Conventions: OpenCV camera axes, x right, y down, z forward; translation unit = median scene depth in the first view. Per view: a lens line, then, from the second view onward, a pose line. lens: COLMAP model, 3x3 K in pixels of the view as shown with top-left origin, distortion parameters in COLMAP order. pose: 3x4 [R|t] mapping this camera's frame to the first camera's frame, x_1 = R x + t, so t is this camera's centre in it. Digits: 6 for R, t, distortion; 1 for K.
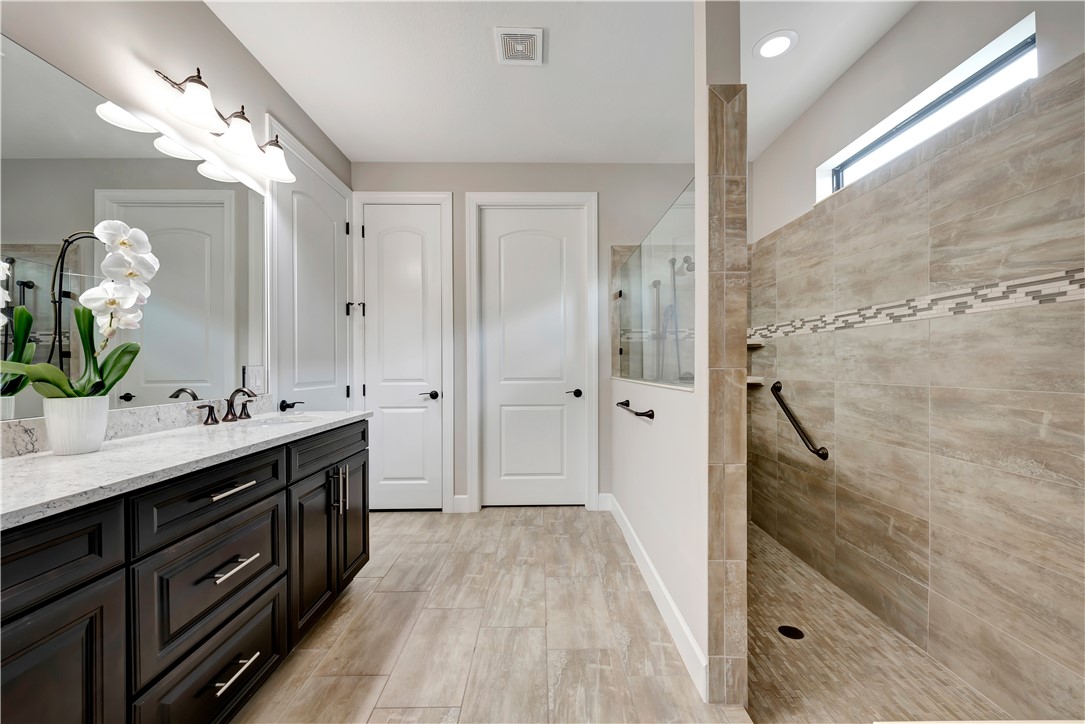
lens RADIAL K [[433.9, 0, 548.7], [0, 433.9, 367.2], [0, 0, 1]] dist [0.010935, -0.001923]
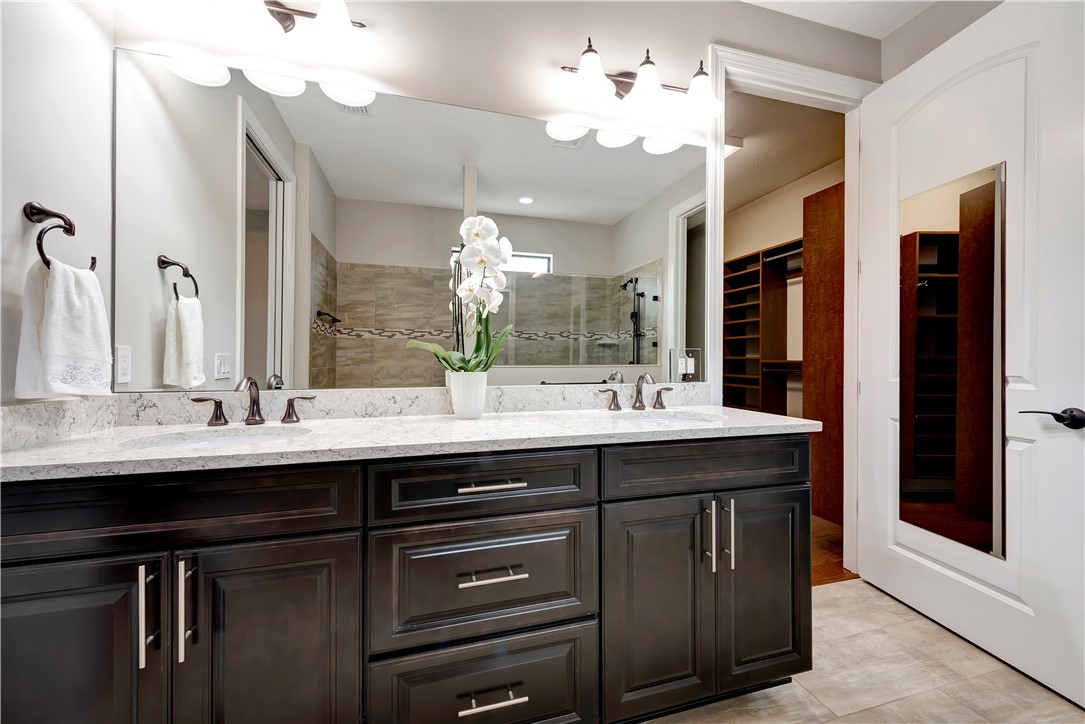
lens RADIAL K [[433.9, 0, 542.5], [0, 433.9, 356.4], [0, 0, 1]] dist [0.010935, -0.001923]
pose [[0.264864, 0.000439, -0.964286, 0.105224], [-0.005686, 0.999983, -0.001106, 0.020216], [0.964269, 0.005776, 0.264862, 0.702660]]
